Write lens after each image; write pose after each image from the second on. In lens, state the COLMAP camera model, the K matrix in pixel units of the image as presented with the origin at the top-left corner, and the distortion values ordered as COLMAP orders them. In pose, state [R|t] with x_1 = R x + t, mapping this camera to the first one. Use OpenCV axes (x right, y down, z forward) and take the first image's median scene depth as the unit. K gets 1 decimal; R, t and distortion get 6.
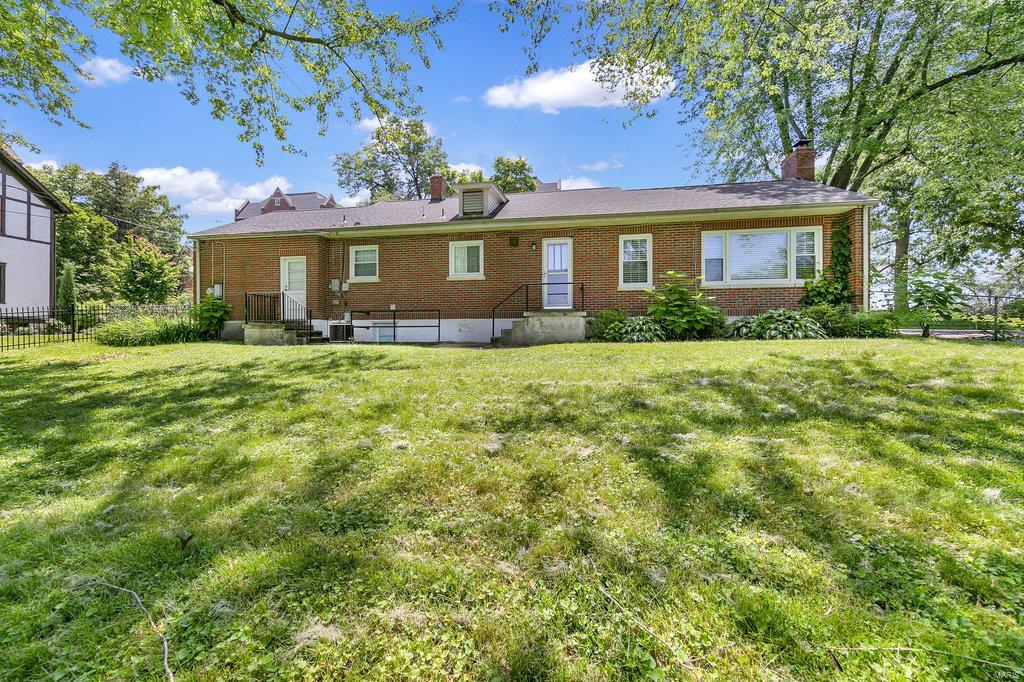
lens RADIAL K [[400.4, 0, 512.0], [0, 400.4, 341.0], [0, 0, 1]] dist [0.007576, -0.000392]
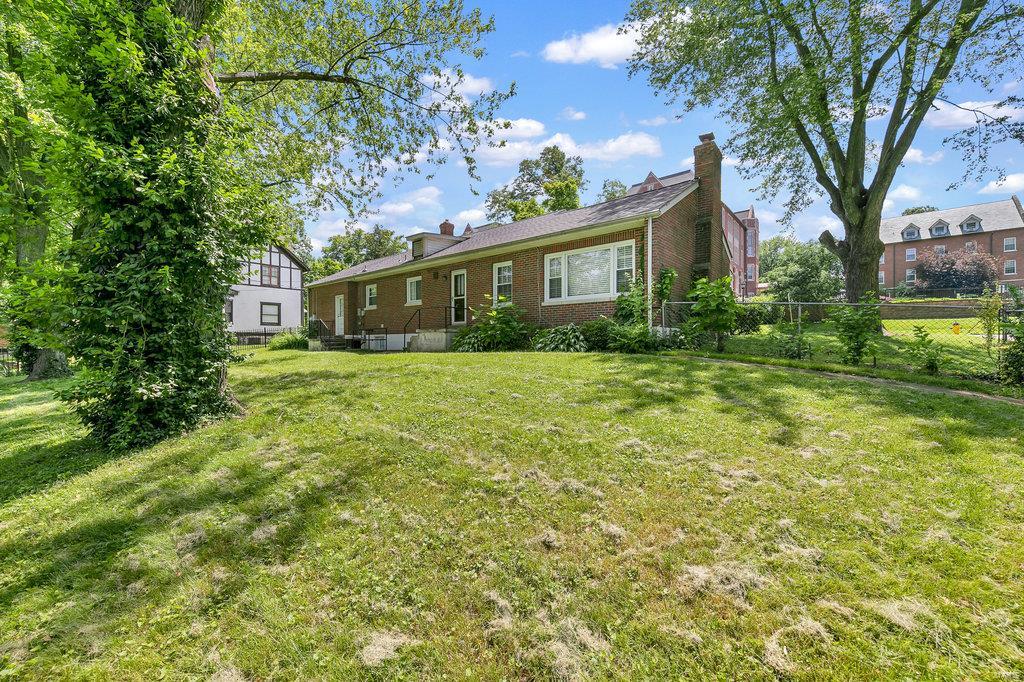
lens RADIAL K [[400.4, 0, 512.0], [0, 400.4, 341.0], [0, 0, 1]] dist [0.007576, -0.000392]
pose [[0.863180, -0.003591, -0.504883, 0.838475], [-0.002573, 0.999930, -0.011510, -0.015068], [0.504889, 0.011235, 0.863111, -0.013458]]
